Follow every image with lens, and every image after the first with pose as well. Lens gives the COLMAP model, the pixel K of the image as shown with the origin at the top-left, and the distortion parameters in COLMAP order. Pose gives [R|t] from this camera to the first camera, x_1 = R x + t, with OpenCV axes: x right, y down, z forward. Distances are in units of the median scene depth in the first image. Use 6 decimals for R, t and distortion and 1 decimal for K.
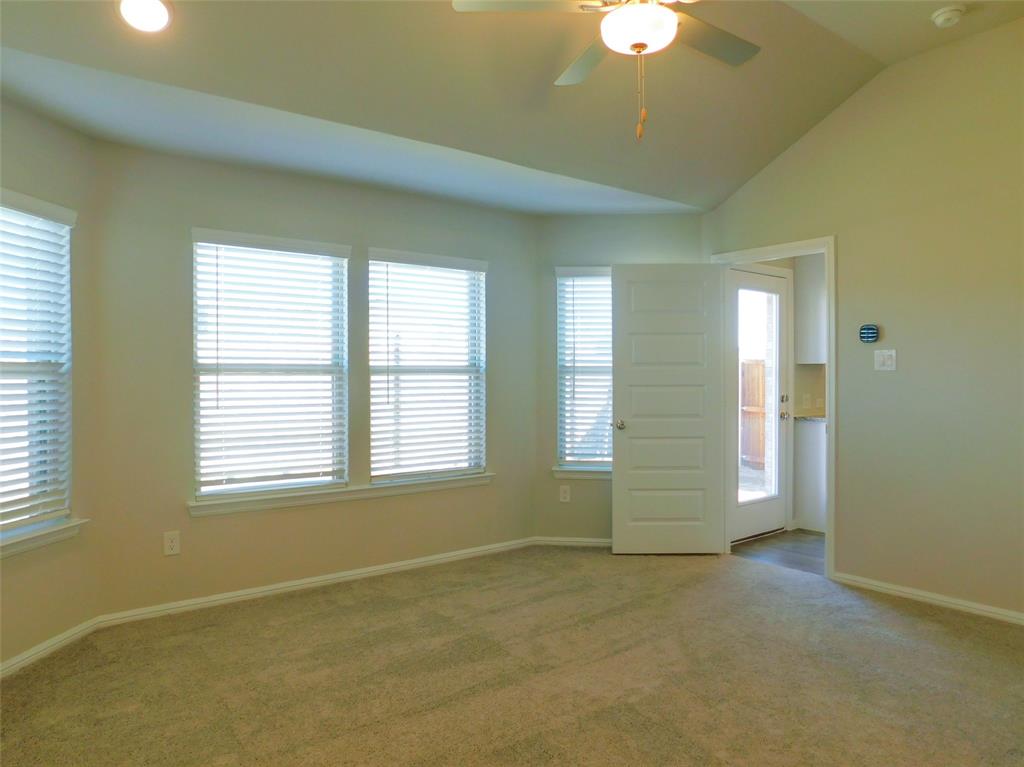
lens RADIAL K [[670.0, 0, 512.0], [0, 670.0, 383.5], [0, 0, 1]] dist [-0.067617, 0.051724]
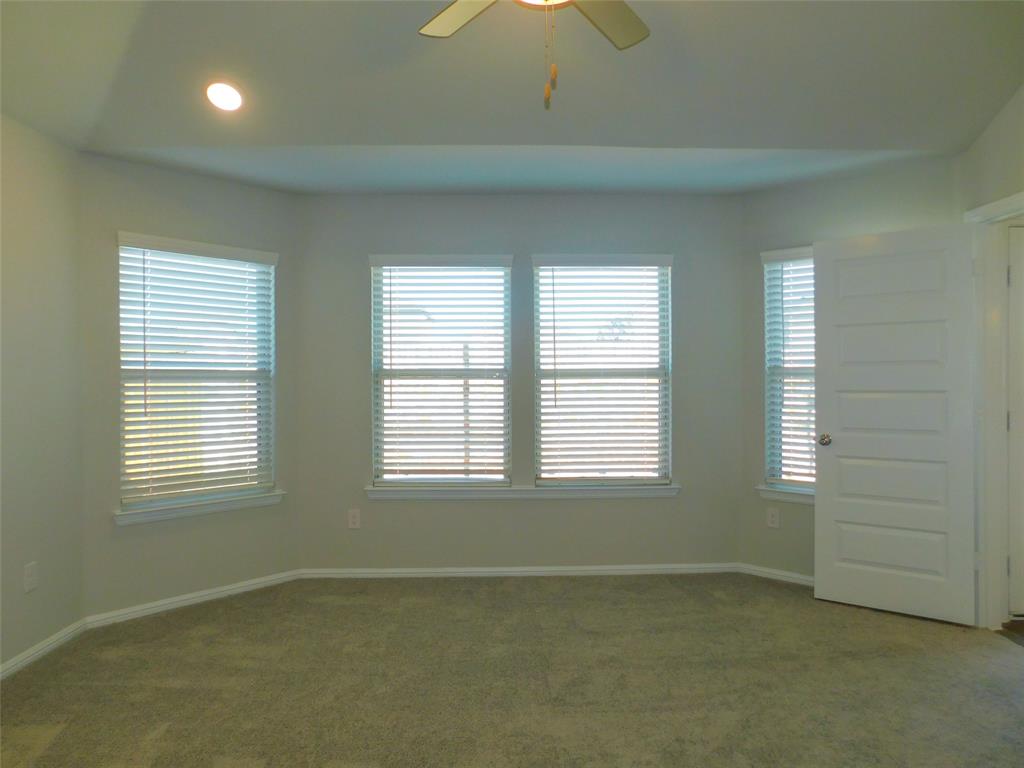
lens RADIAL K [[654.2, 0, 512.0], [0, 654.2, 384.0], [0, 0, 1]] dist [-0.062280, 0.047696]
pose [[0.819073, 0.001412, -0.573687, 0.331054], [-0.004127, 0.999986, -0.003430, -0.001007], [0.573674, 0.005177, 0.819067, 0.158674]]
